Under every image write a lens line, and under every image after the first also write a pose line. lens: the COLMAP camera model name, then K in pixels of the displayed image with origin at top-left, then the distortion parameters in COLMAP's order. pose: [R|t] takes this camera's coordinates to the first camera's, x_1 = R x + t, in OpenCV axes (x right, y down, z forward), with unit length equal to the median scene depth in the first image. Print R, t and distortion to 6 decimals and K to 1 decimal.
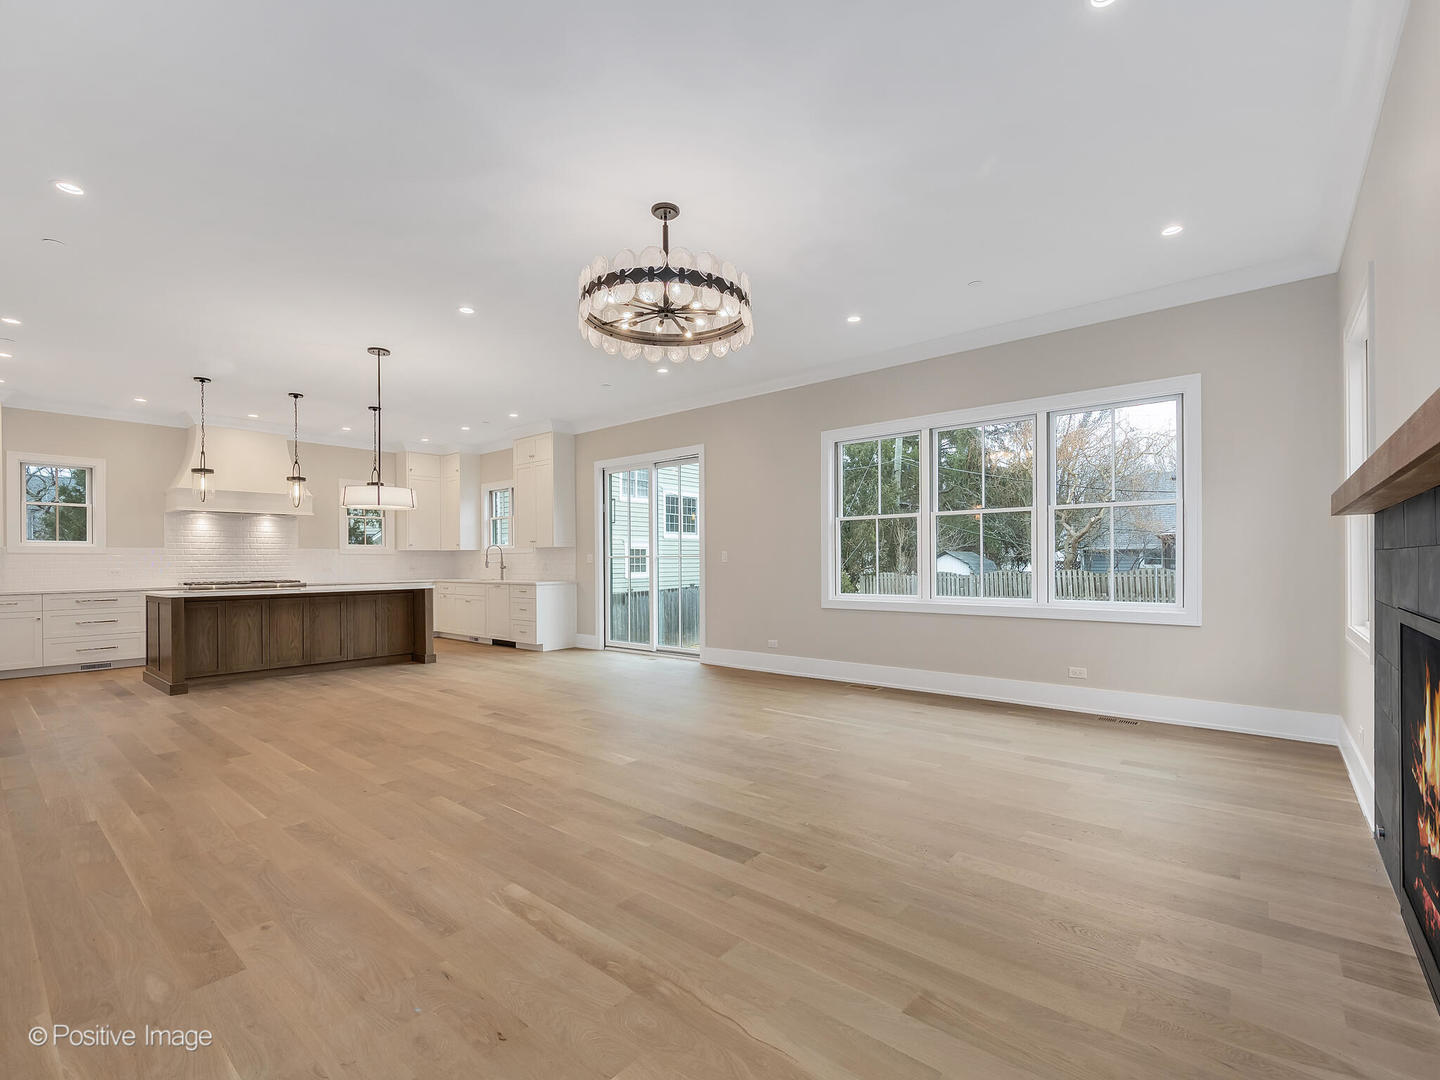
lens RADIAL K [[645.0, 0, 723.2], [0, 645.0, 565.5], [0, 0, 1]] dist [0.001443, 0.000379]
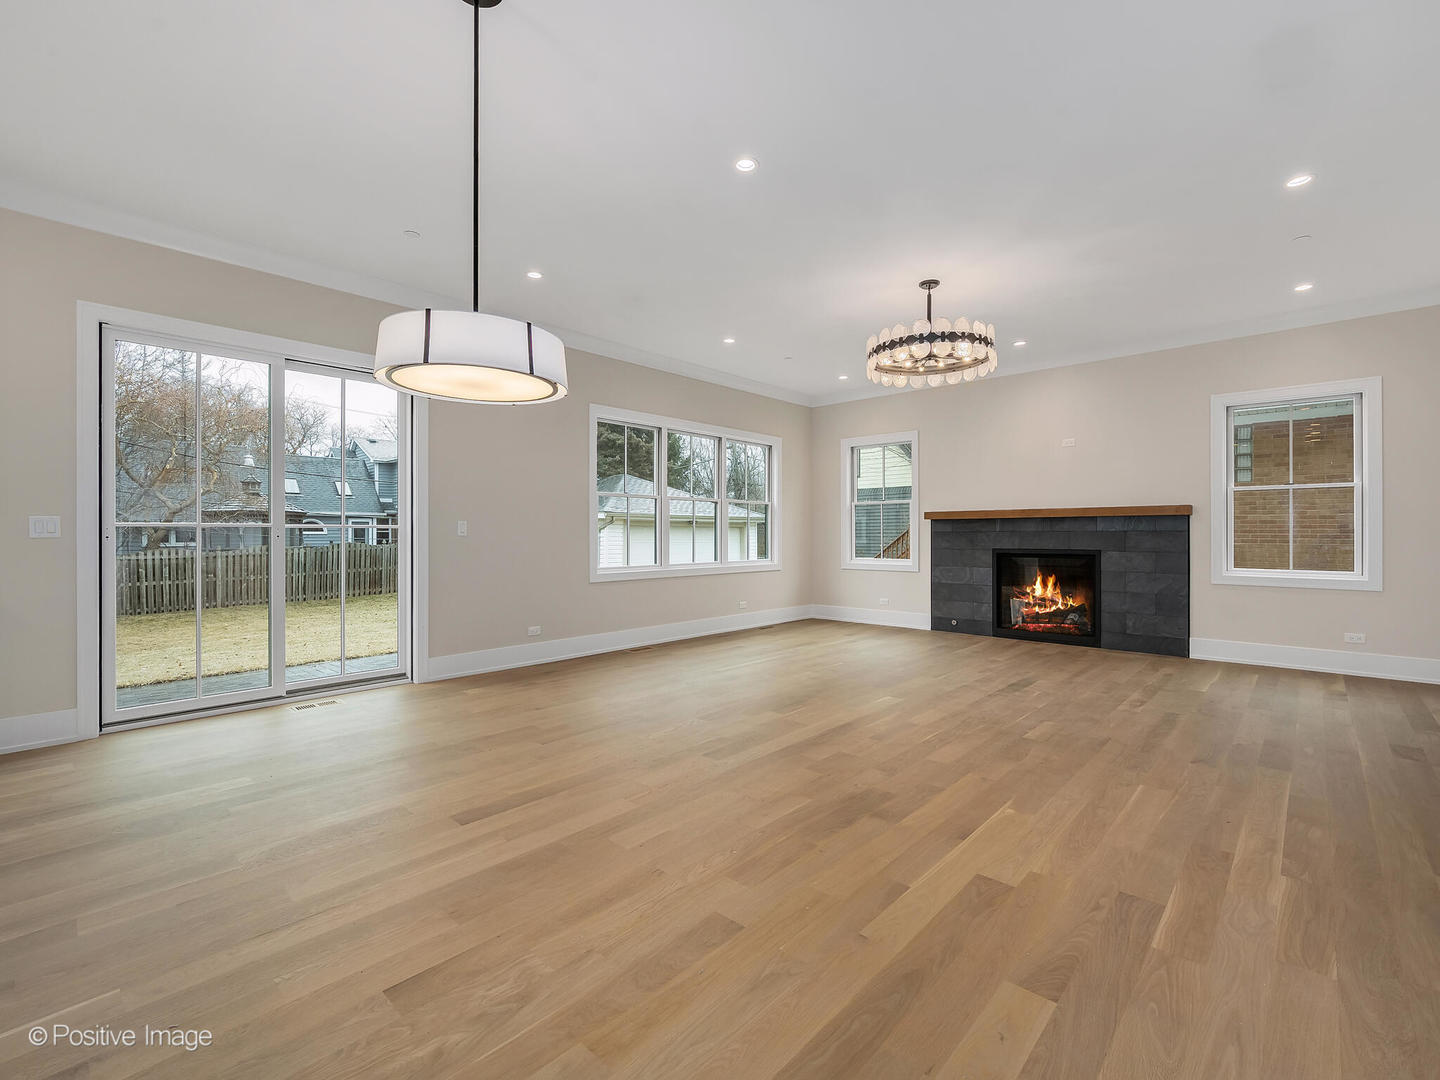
lens RADIAL K [[643.9, 0, 720.0], [0, 643.9, 540.0], [0, 0, 1]] dist [-0.000467, -0.000288]
pose [[0.047667, 0.000415, 0.998863, -1.320944], [0.007488, 0.999972, -0.000773, 0.004696], [-0.998835, 0.007517, 0.047662, 1.219095]]
